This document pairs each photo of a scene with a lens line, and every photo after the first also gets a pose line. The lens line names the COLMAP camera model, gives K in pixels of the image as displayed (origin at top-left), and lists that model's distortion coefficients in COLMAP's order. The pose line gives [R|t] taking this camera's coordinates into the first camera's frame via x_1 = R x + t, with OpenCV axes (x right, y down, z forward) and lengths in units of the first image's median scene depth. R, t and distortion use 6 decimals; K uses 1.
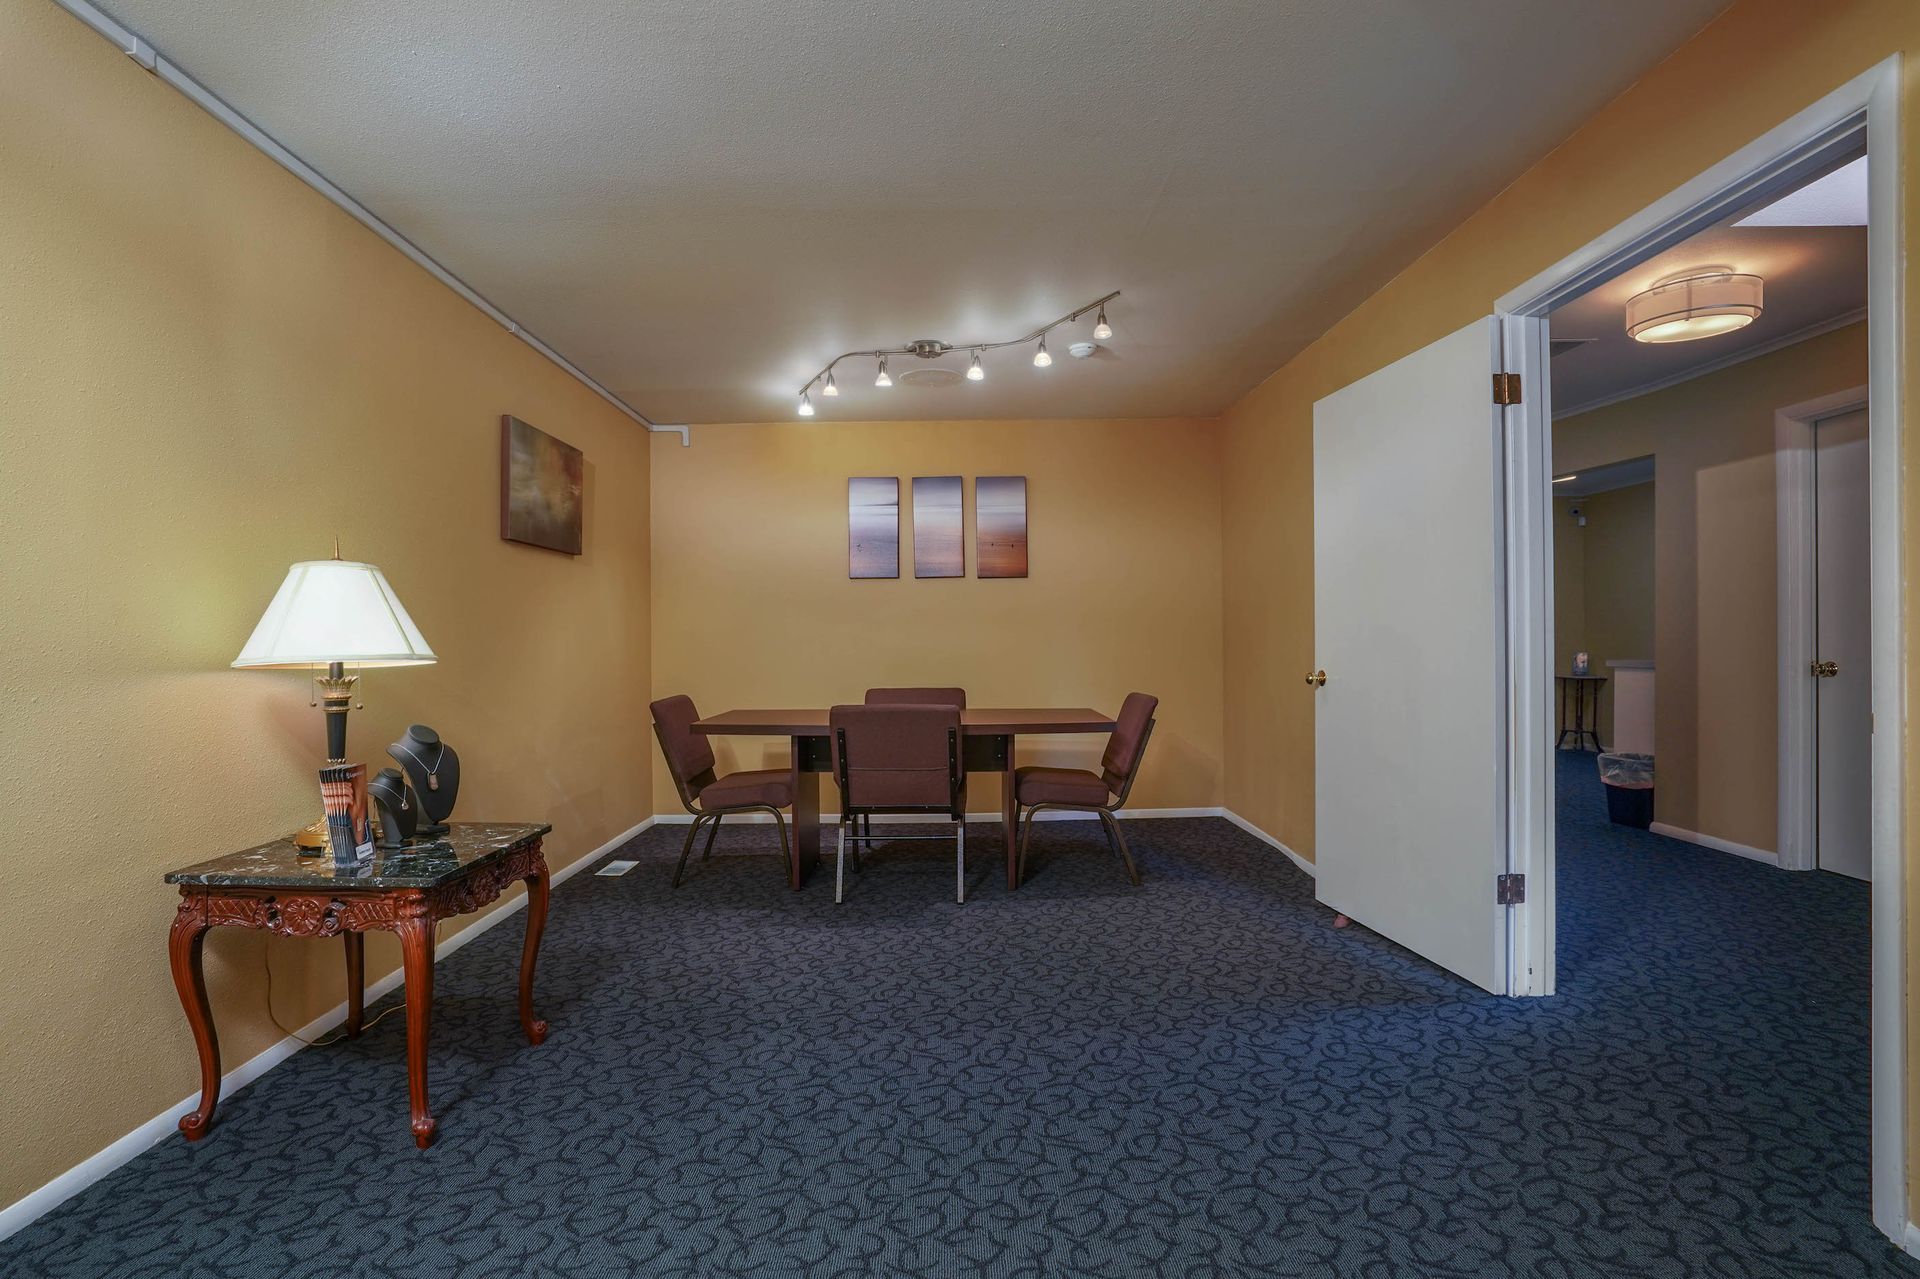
lens RADIAL K [[896.5, 0, 954.4], [0, 896.5, 694.3], [0, 0, 1]] dist [-0.093916, 0.041277]
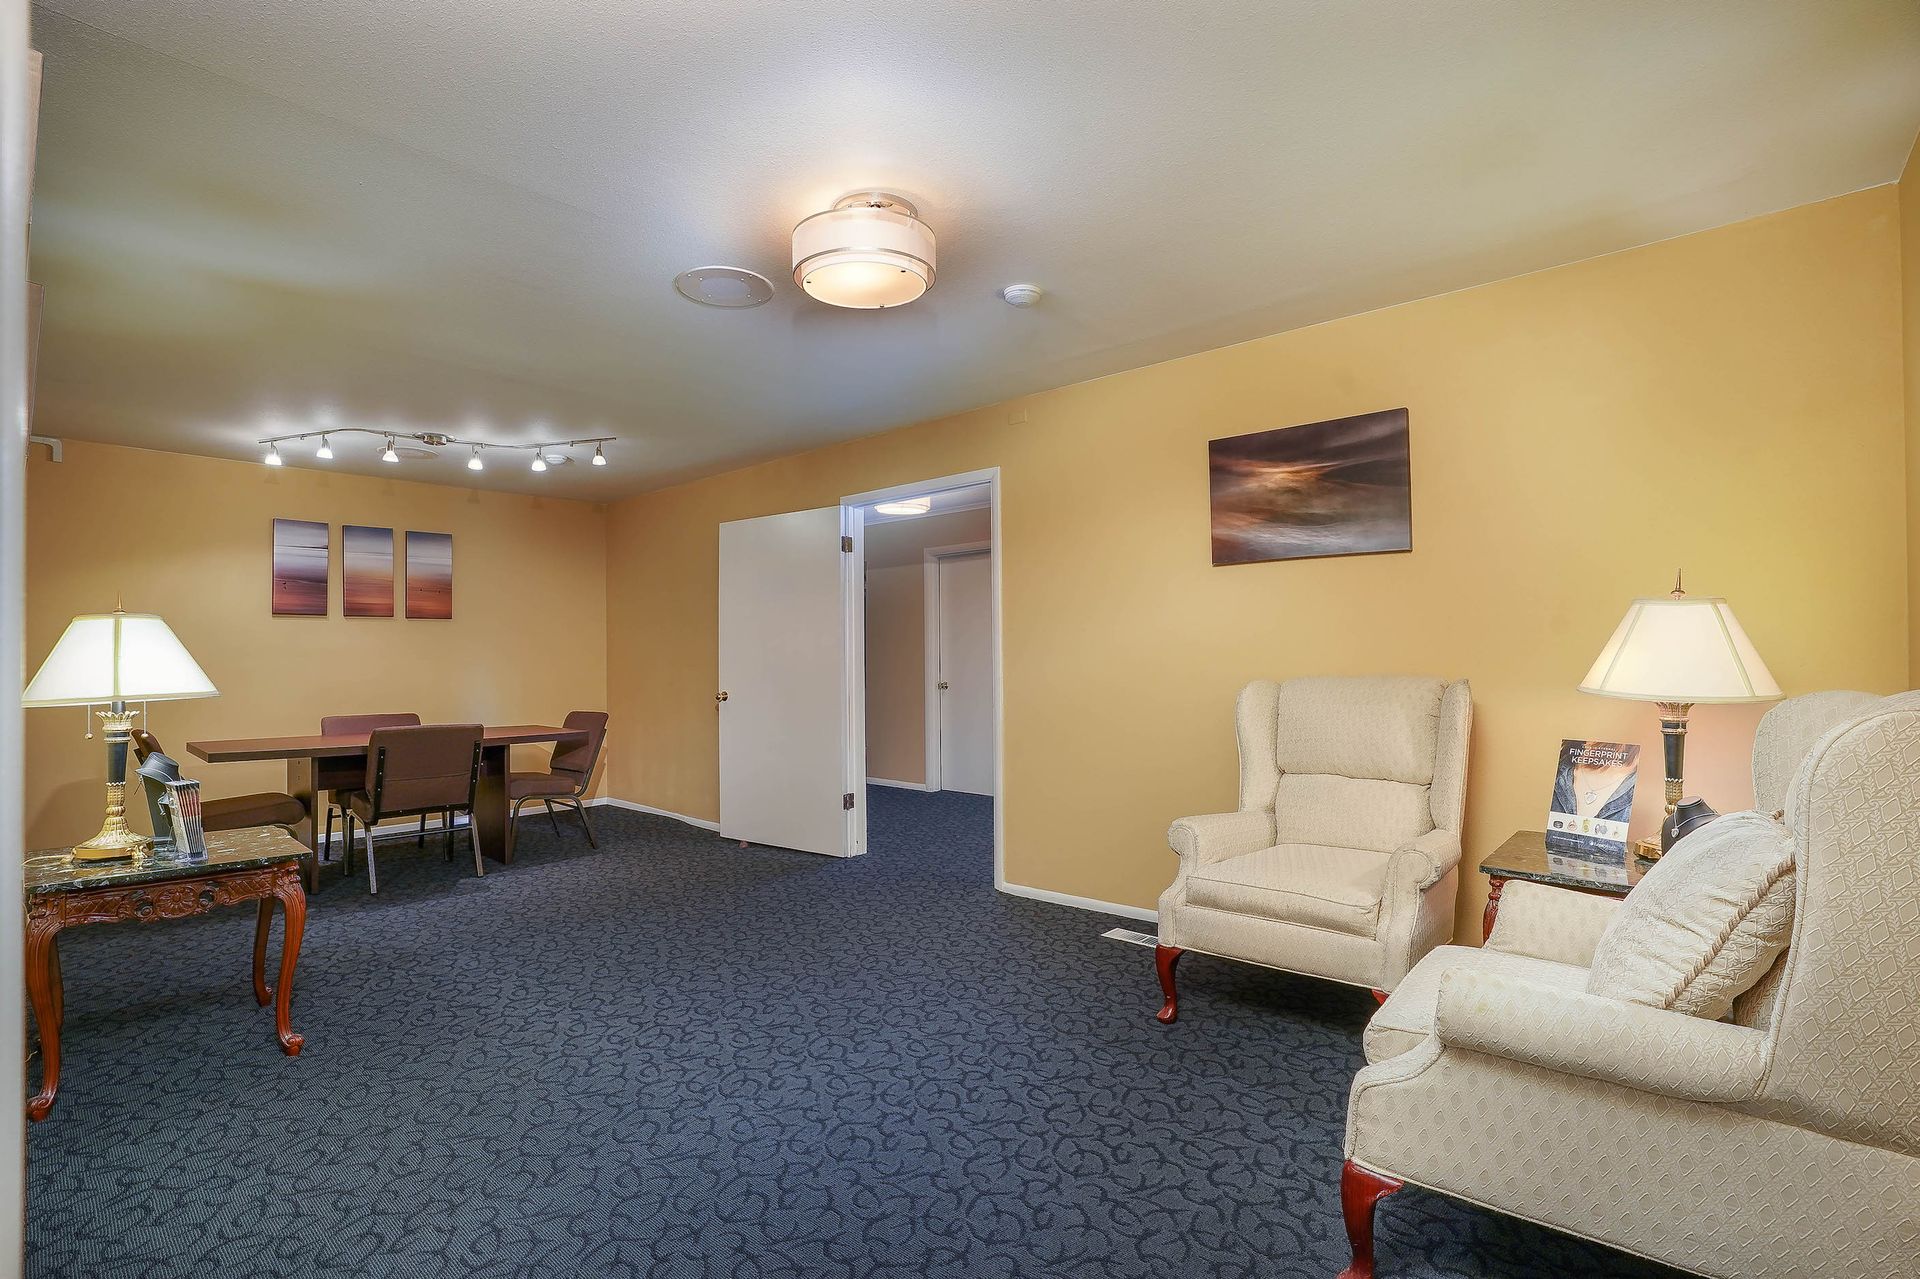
lens RADIAL K [[994.5, 0, 962.9], [0, 994.5, 642.9], [0, 0, 1]] dist [0.002856, 0.000633]
pose [[0.638846, 0.015809, 0.769172, -0.493218], [0.058521, 0.995894, -0.069074, 0.028751], [-0.767106, 0.089140, 0.635297, -0.342243]]
